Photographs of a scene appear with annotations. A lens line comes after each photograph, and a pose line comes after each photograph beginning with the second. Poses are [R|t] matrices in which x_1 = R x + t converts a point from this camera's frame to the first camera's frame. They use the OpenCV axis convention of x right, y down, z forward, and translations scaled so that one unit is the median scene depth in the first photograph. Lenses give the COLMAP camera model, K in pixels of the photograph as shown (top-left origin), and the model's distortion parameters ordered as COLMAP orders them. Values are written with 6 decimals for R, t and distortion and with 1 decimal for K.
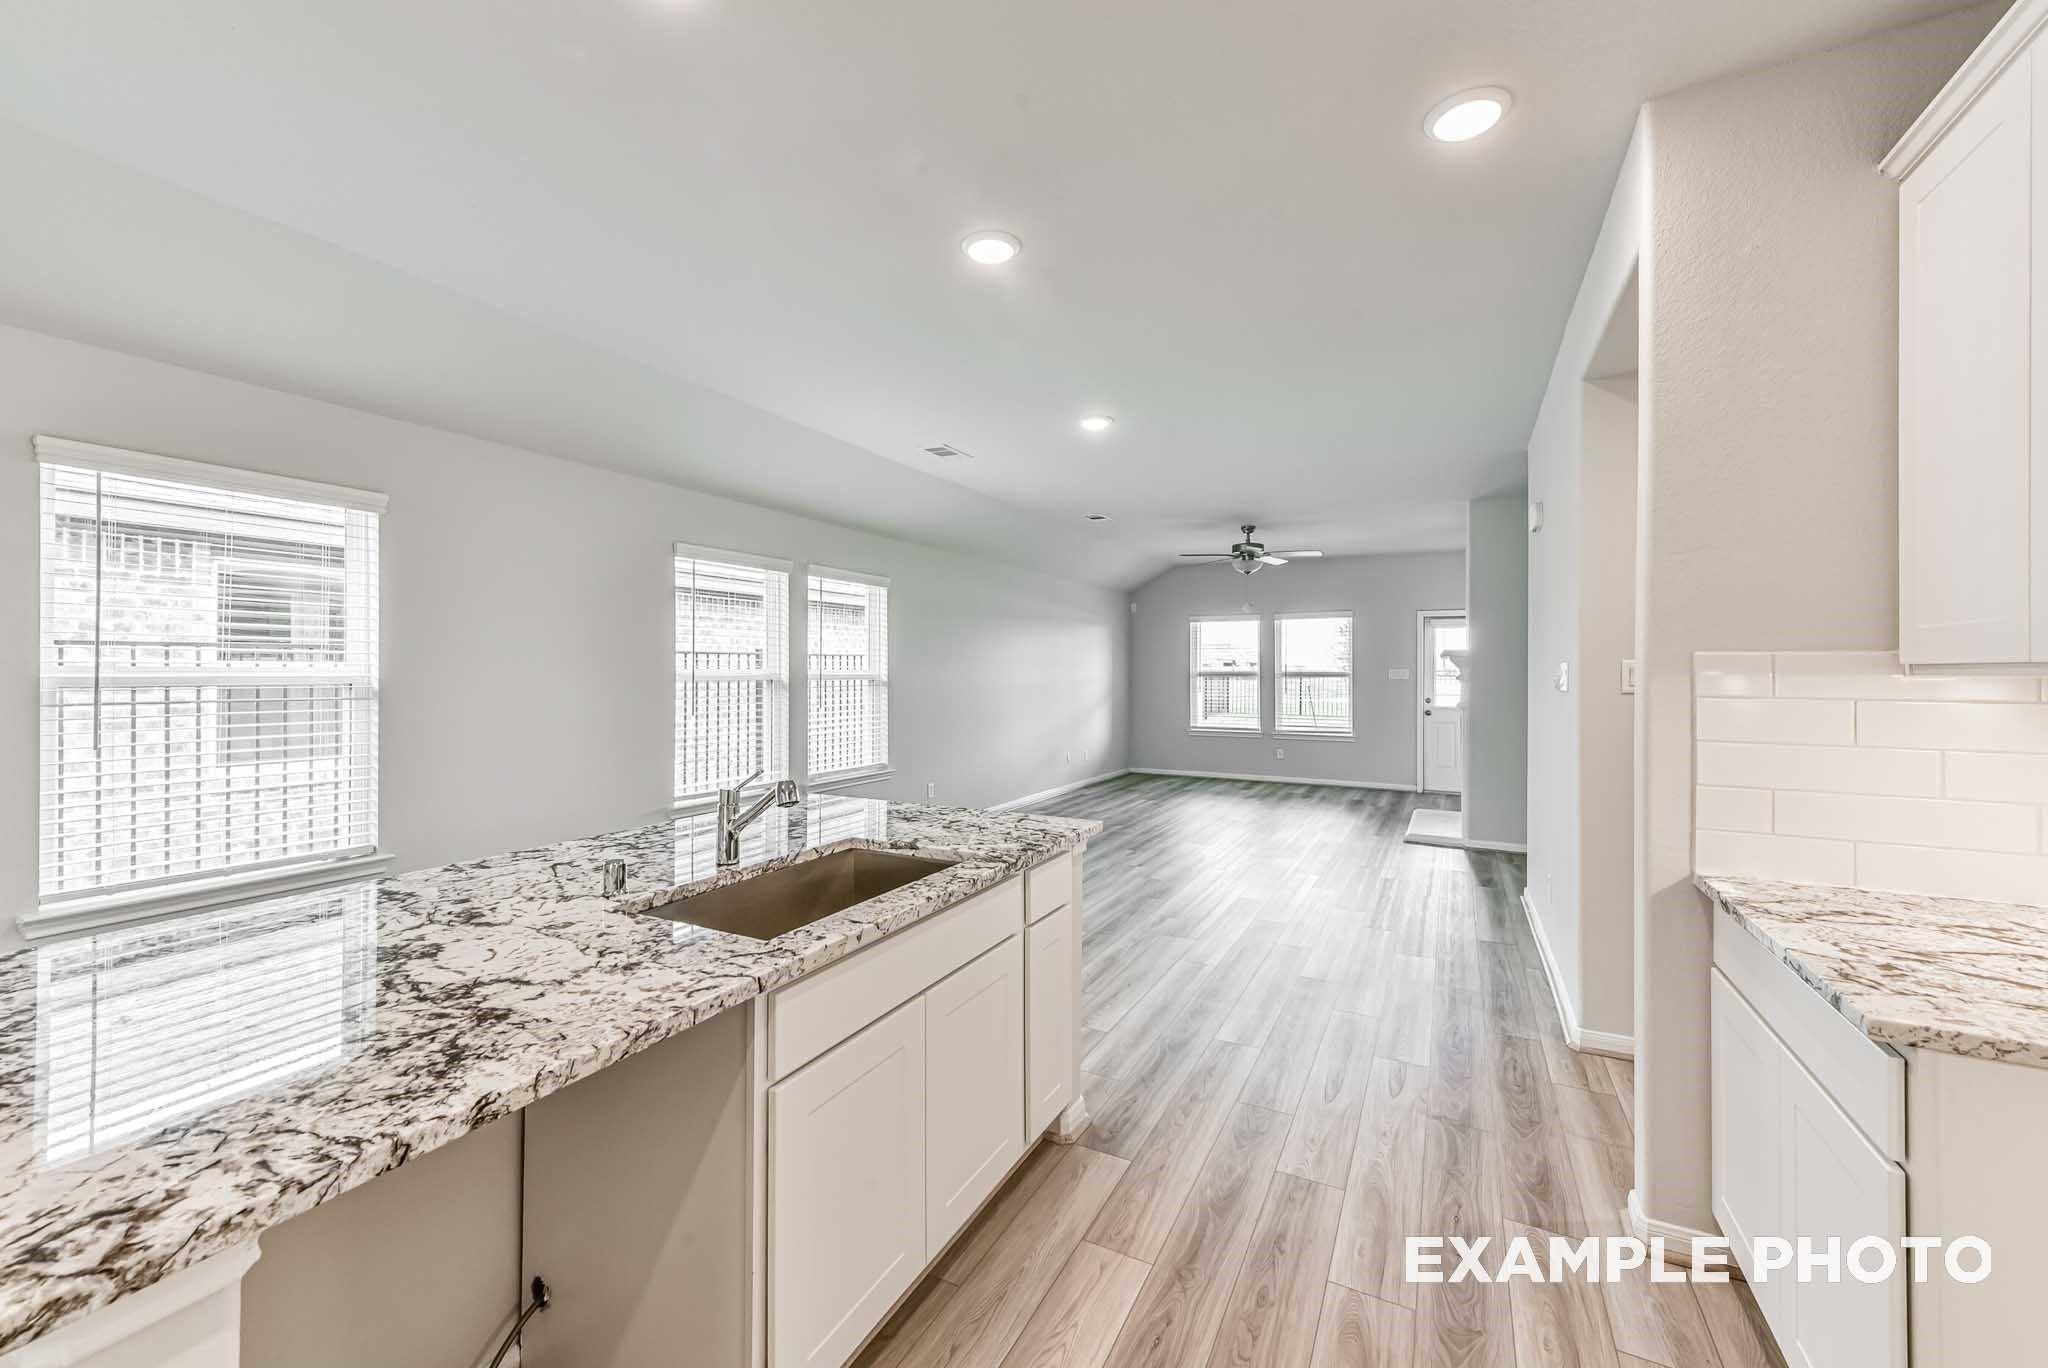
lens RADIAL K [[810.5, 0, 1023.9], [0, 810.5, 666.2], [0, 0, 1]] dist [0.007046, -0.000603]
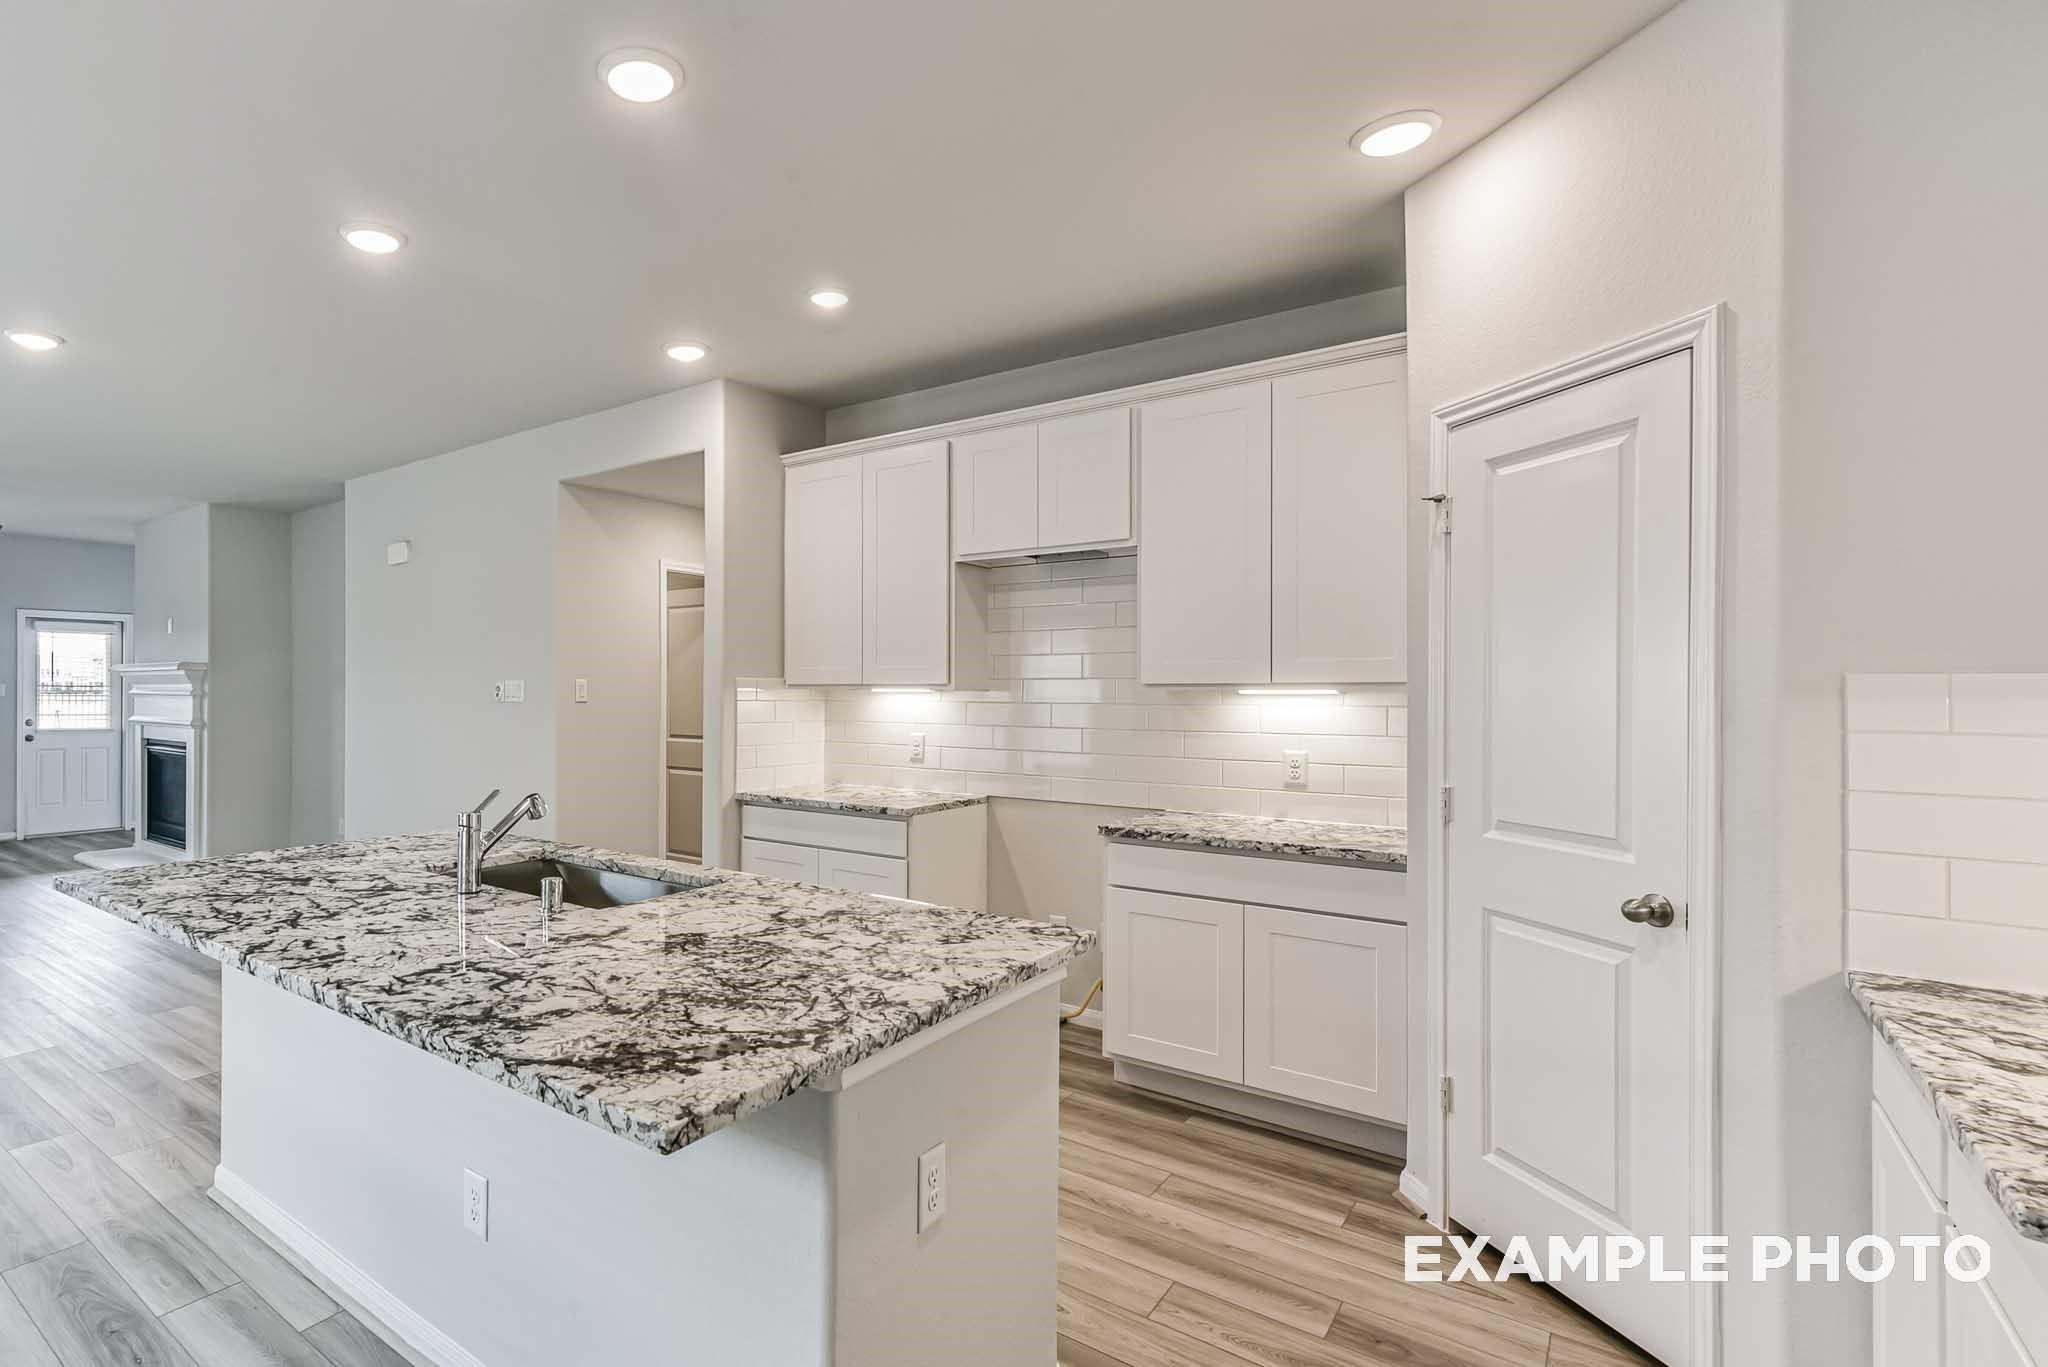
lens RADIAL K [[1008.5, 0, 755.6], [0, 1008.5, 687.1], [0, 0, 1]] dist [0.008519, -0.001212]
pose [[0.227884, -0.002473, 0.973685, -0.897560], [-0.006468, 0.999971, 0.004053, -0.003162], [-0.973667, -0.007221, 0.227861, 0.250845]]
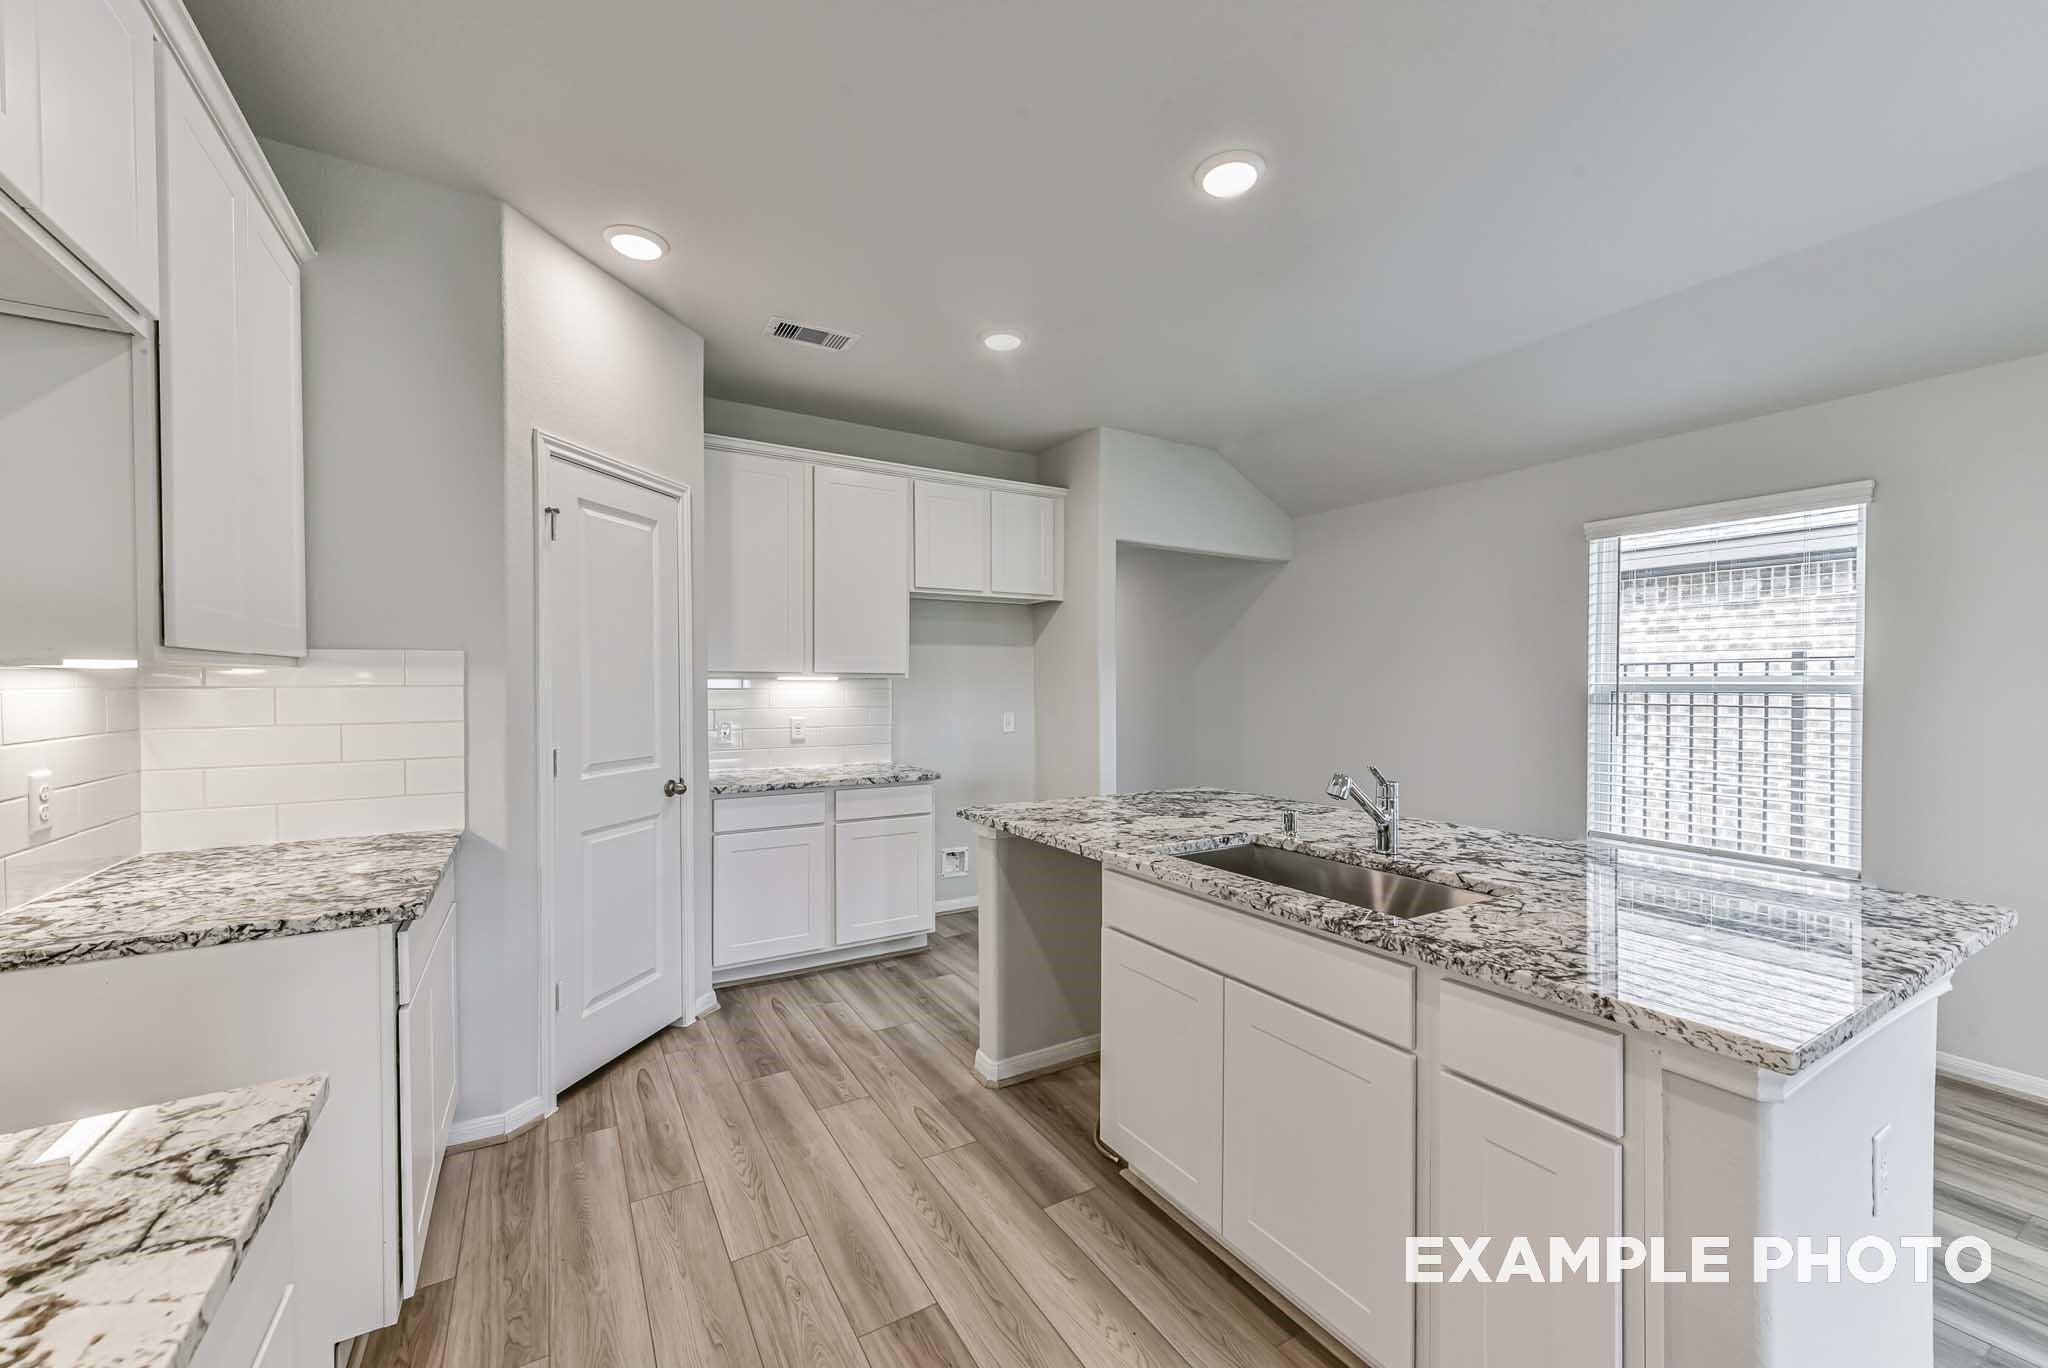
lens RADIAL K [[796.7, 0, 1019.9], [0, 796.7, 697.9], [0, 0, 1]] dist [0.007361, -0.000065]
pose [[-0.520097, 0.010167, -0.854047, 0.476392], [-0.000498, 0.999925, 0.012206, 0.017251], [0.854107, 0.006773, -0.520053, 0.702675]]
